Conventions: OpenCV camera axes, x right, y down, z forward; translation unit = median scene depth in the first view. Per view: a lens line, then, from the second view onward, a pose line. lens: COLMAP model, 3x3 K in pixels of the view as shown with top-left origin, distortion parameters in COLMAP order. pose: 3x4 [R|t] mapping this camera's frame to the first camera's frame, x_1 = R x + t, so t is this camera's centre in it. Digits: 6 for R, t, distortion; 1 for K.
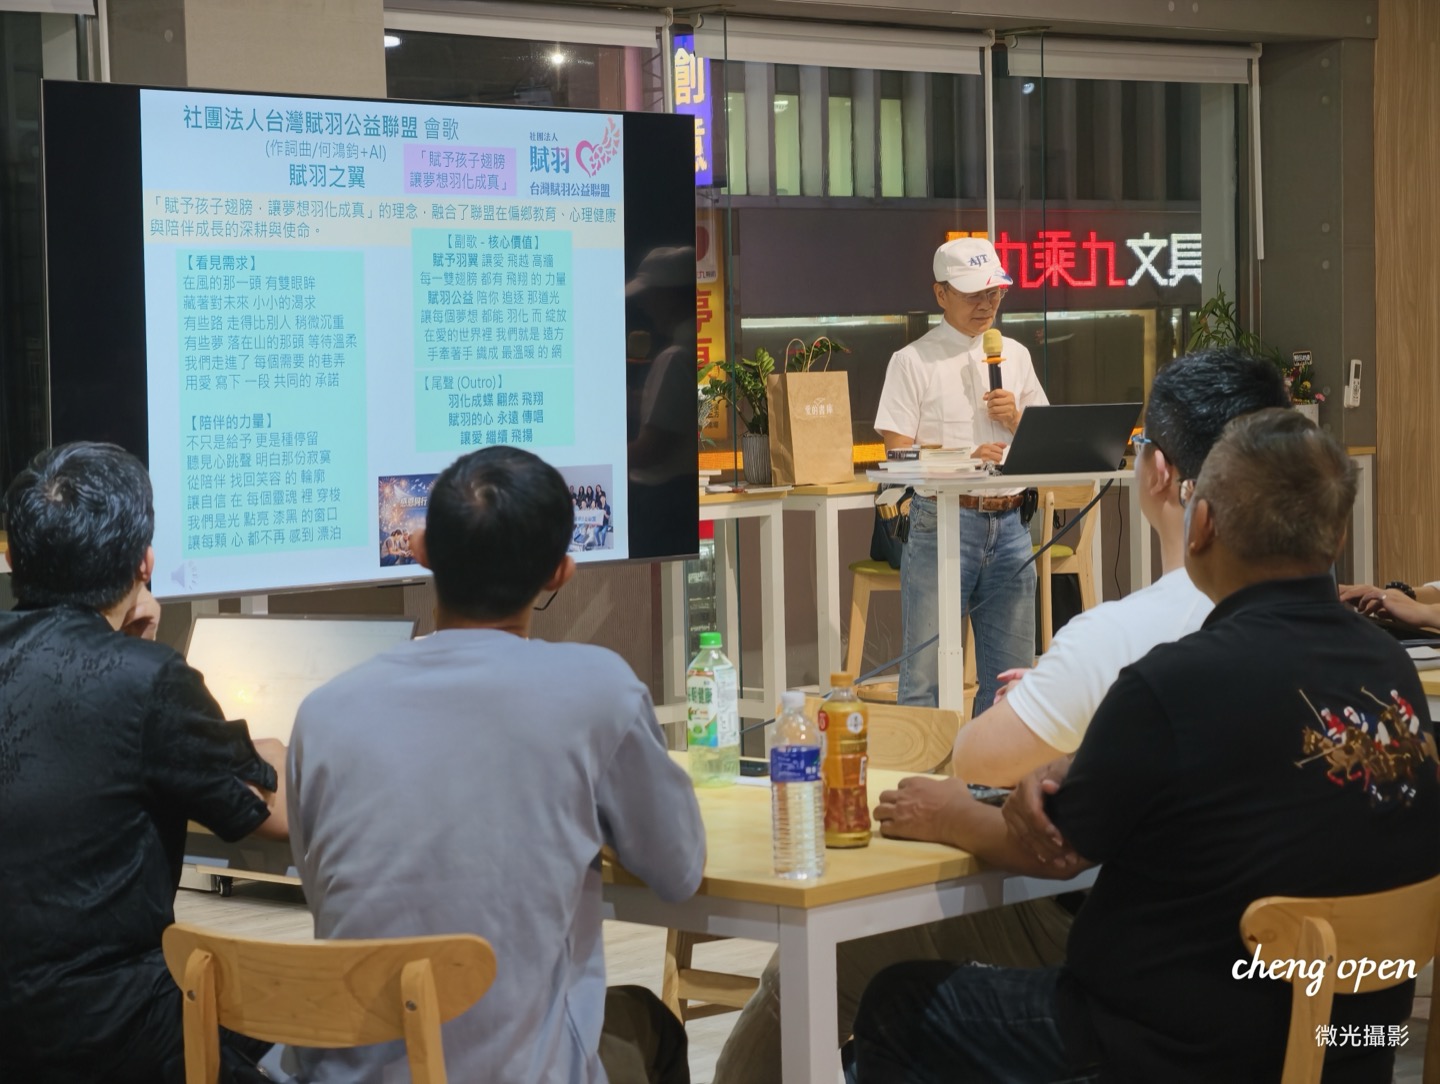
lens RADIAL K [[3779.7, 0, 719.8], [0, 3779.7, 542.4], [0, 0, 1]] dist [0.054183, 0.000000]
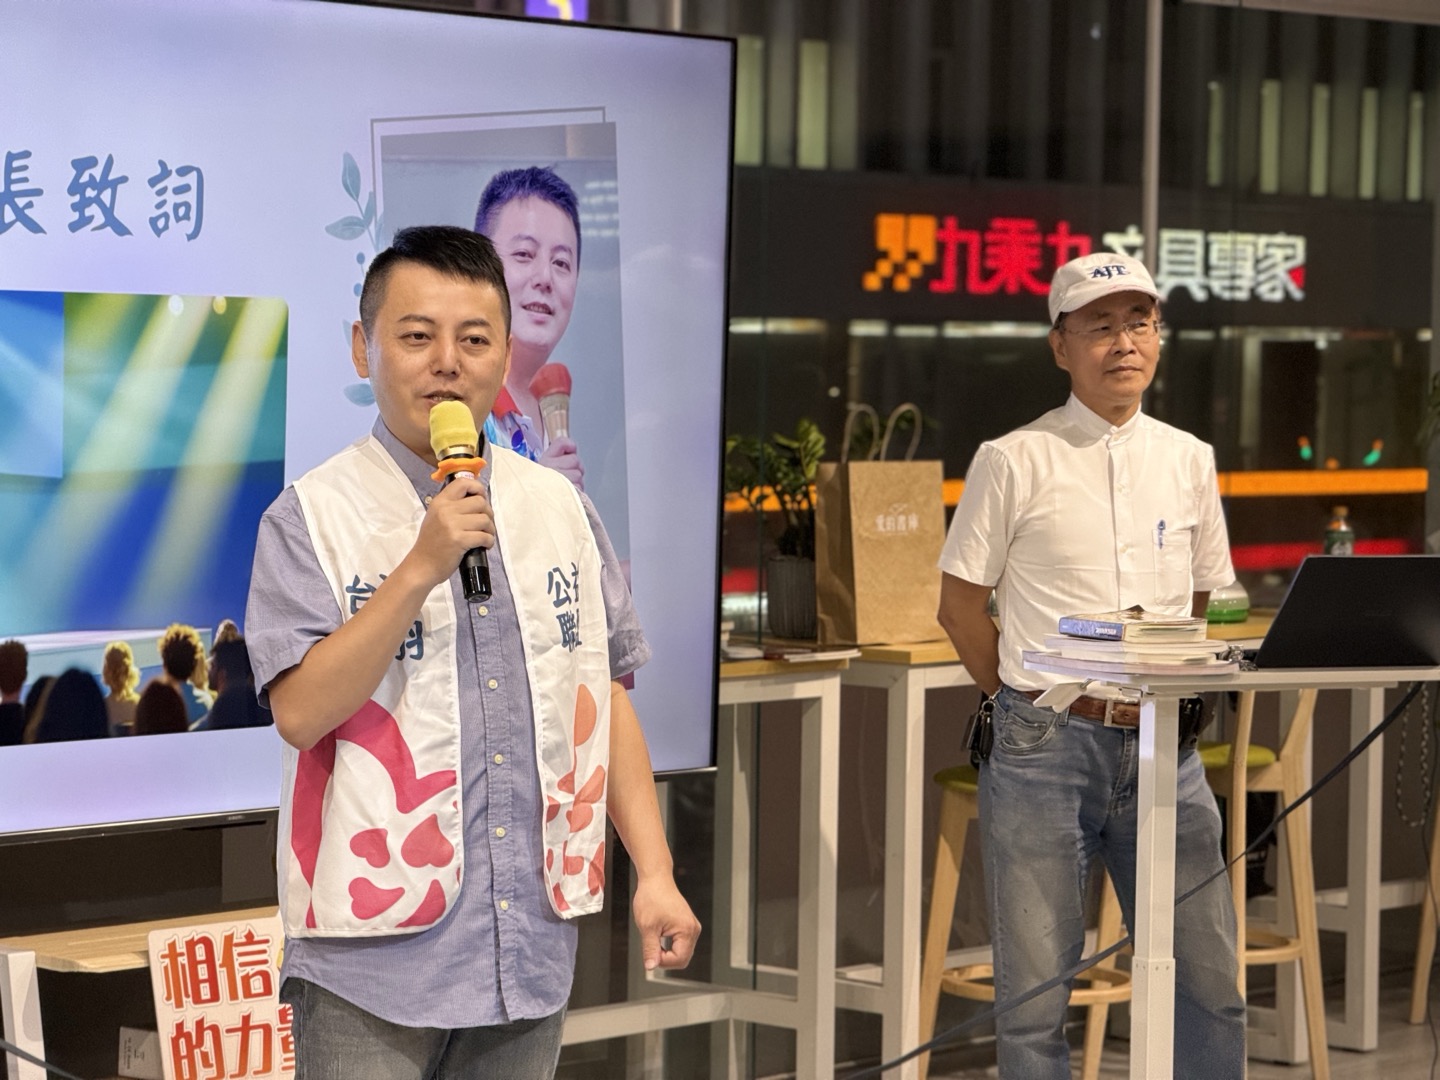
lens RADIAL K [[4245.3, 0, 719.7], [0, 4245.3, 540.7], [0, 0, 1]] dist [-0.403355, 0.000000]
pose [[0.997619, 0.037546, 0.057844, -0.042514], [-0.037560, 0.999294, -0.000843, -0.030502], [-0.057834, -0.001331, 0.998325, 0.309926]]
